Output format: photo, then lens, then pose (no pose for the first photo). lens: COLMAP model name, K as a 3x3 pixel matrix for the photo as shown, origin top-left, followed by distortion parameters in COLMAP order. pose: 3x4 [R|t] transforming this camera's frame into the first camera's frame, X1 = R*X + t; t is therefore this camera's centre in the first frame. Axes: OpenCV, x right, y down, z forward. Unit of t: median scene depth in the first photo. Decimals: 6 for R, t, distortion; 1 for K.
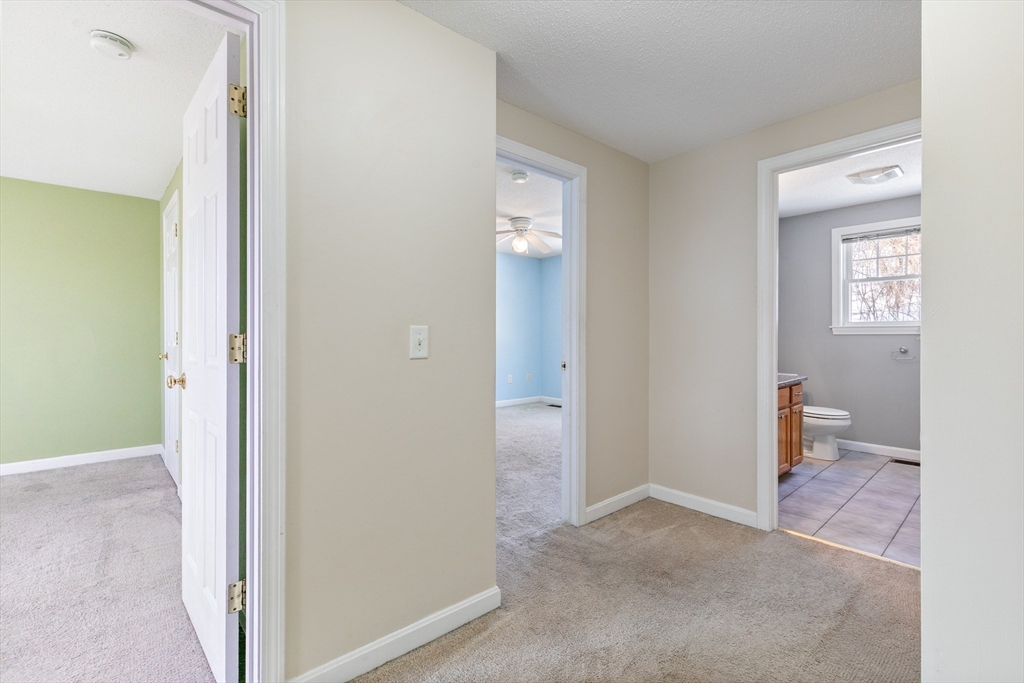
lens RADIAL K [[466.4, 0, 504.0], [0, 466.4, 338.2], [0, 0, 1]] dist [0.000777, -0.000097]
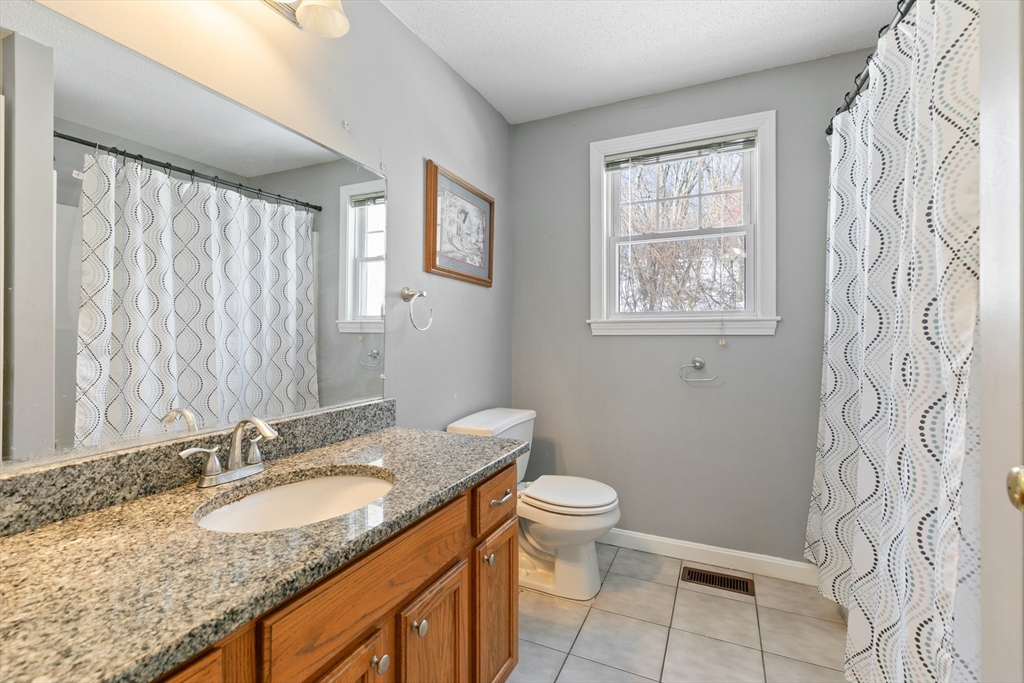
lens RADIAL K [[466.4, 0, 513.1], [0, 466.4, 340.9], [0, 0, 1]] dist [0.000777, -0.000097]
pose [[0.912644, -0.000541, 0.408755, 0.396417], [0.000129, 0.999999, 0.001034, -0.001621], [-0.408756, -0.000891, 0.912643, 0.536960]]
